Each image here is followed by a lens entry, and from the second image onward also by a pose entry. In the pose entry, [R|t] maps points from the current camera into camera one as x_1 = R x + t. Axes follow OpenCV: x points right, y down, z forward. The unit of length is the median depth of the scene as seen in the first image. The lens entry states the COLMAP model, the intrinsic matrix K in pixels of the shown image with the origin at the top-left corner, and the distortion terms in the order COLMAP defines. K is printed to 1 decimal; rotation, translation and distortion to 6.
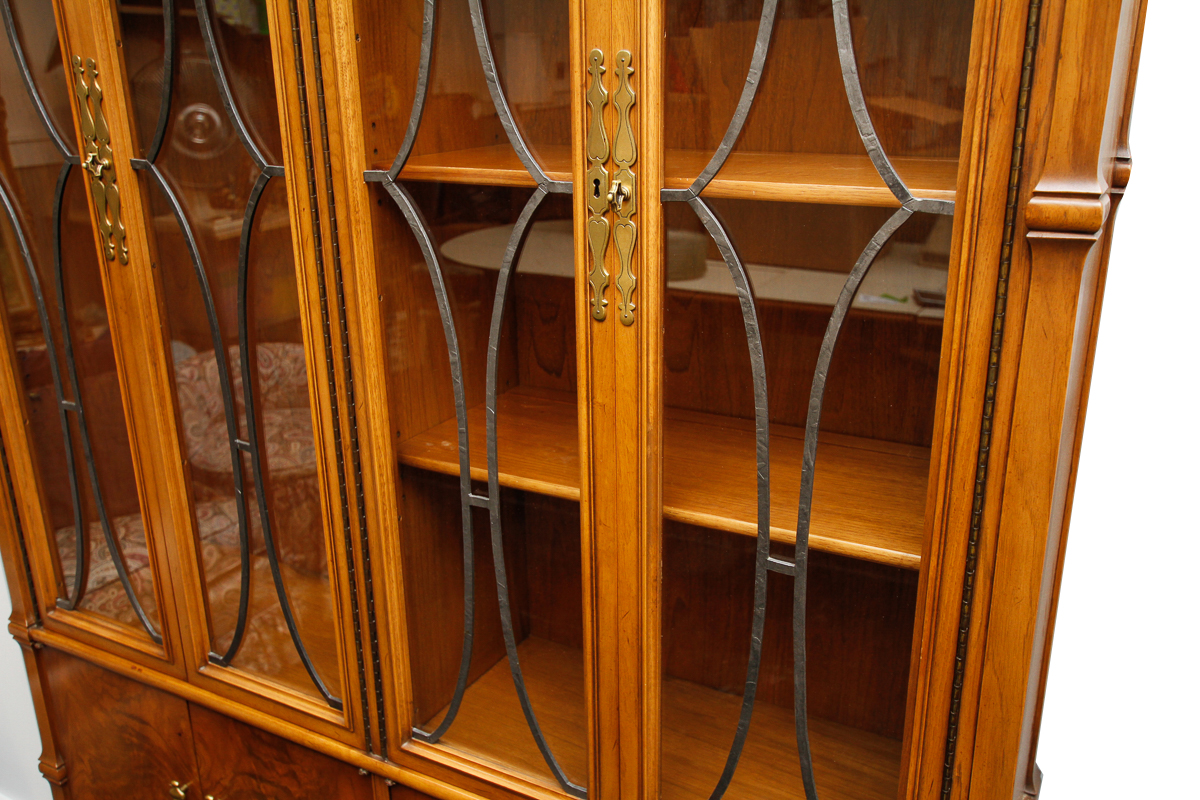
lens RADIAL K [[1041.6, 0, 593.4], [0, 1041.6, 415.0], [0, 0, 1]] dist [0.002040, 0.035829]
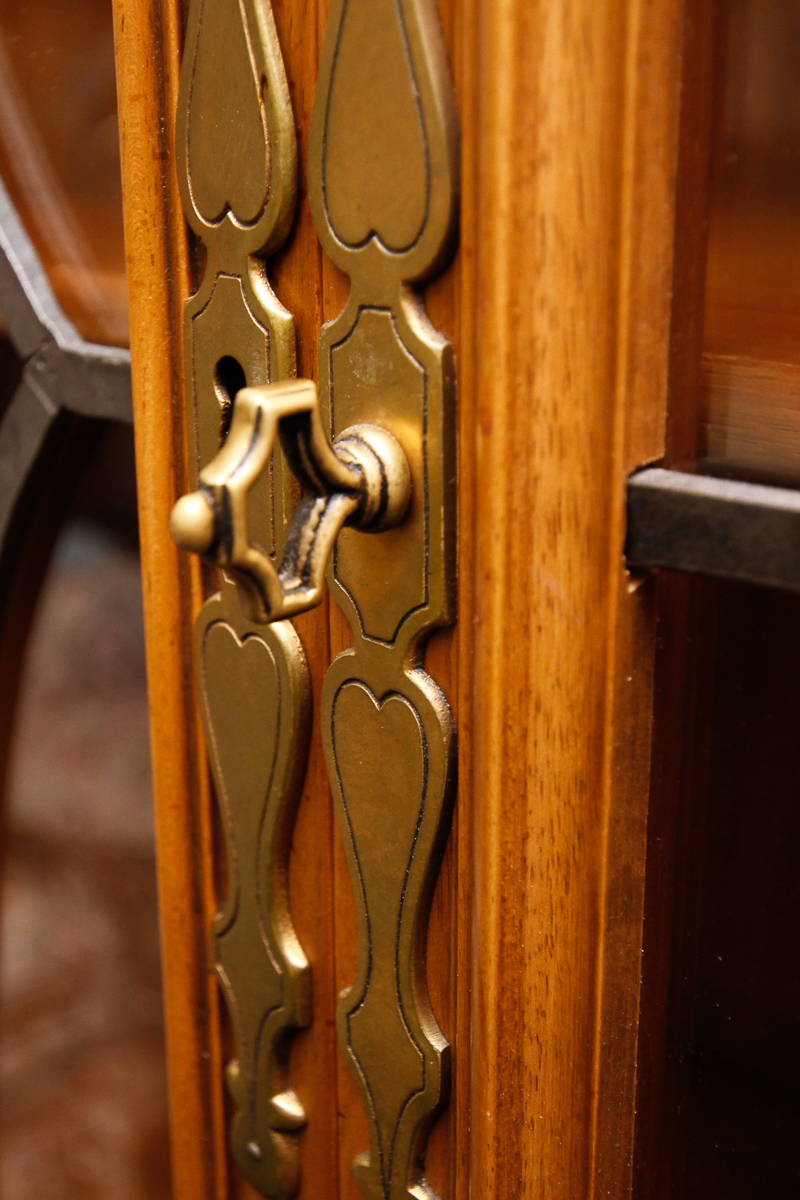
lens RADIAL K [[1667.5, 0, 314.3], [0, 1667.5, 601.2], [0, 0, 1]] dist [-0.004591, 0.000000]
pose [[0.937527, 0.099954, -0.333244, 0.086872], [-0.106998, 0.994255, -0.002802, -0.175074], [0.331050, 0.038283, 0.942836, 0.711069]]
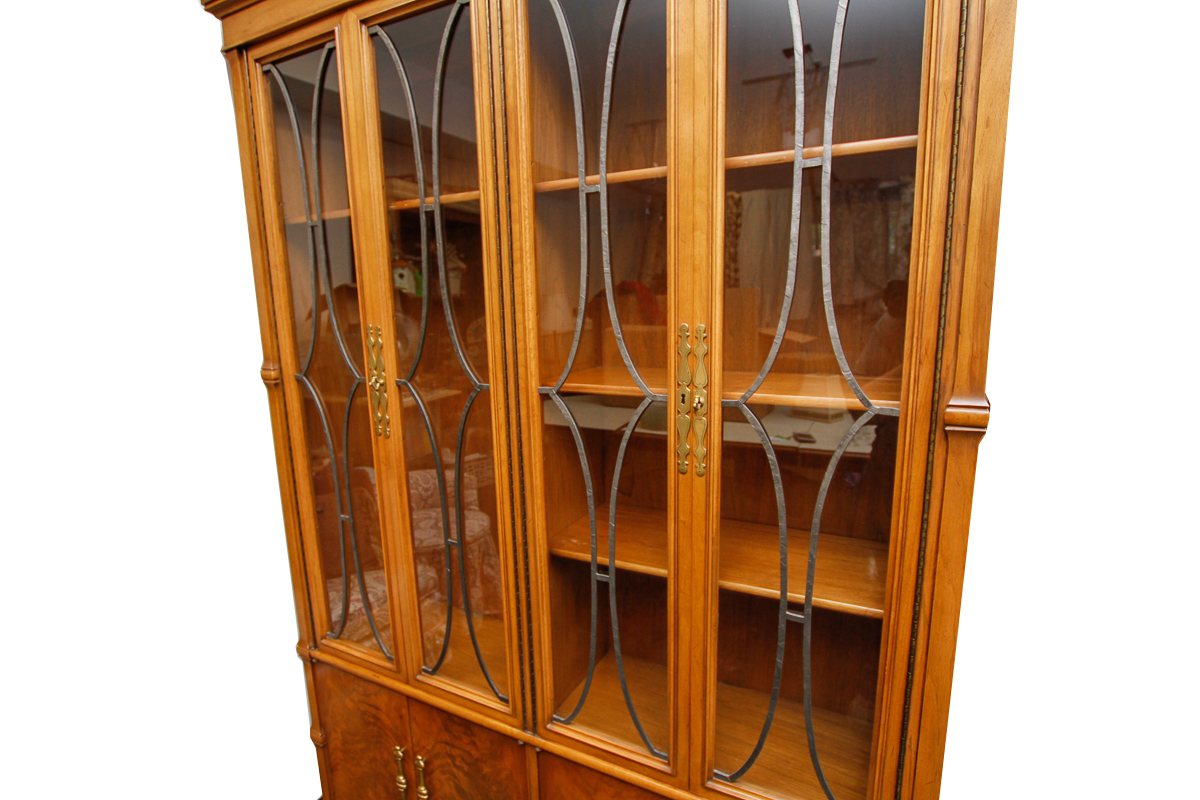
lens RADIAL K [[597.0, 0, 596.8], [0, 597.0, 417.4], [0, 0, 1]] dist [-0.029912, 0.006496]
pose [[0.999765, -0.013148, 0.017211, -0.145696], [0.015373, 0.990552, -0.136271, -0.047225], [-0.015257, 0.136504, 0.990522, 0.007858]]
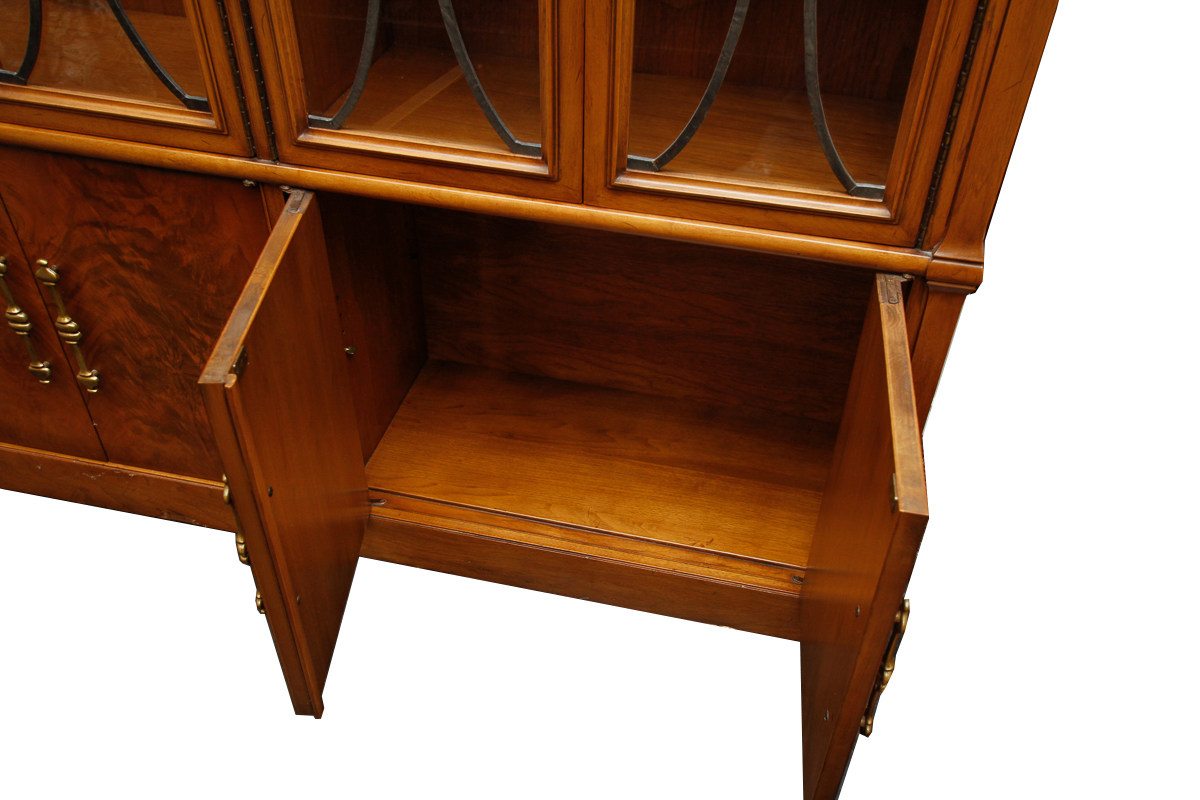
lens RADIAL K [[1041.6, 0, 604.2], [0, 1041.6, 409.6], [0, 0, 1]] dist [0.002040, 0.035829]
pose [[0.960023, -0.155189, 0.232964, -0.224470], [0.054273, 0.919650, 0.388970, 0.261529], [-0.274609, -0.360776, 0.891308, 0.138045]]
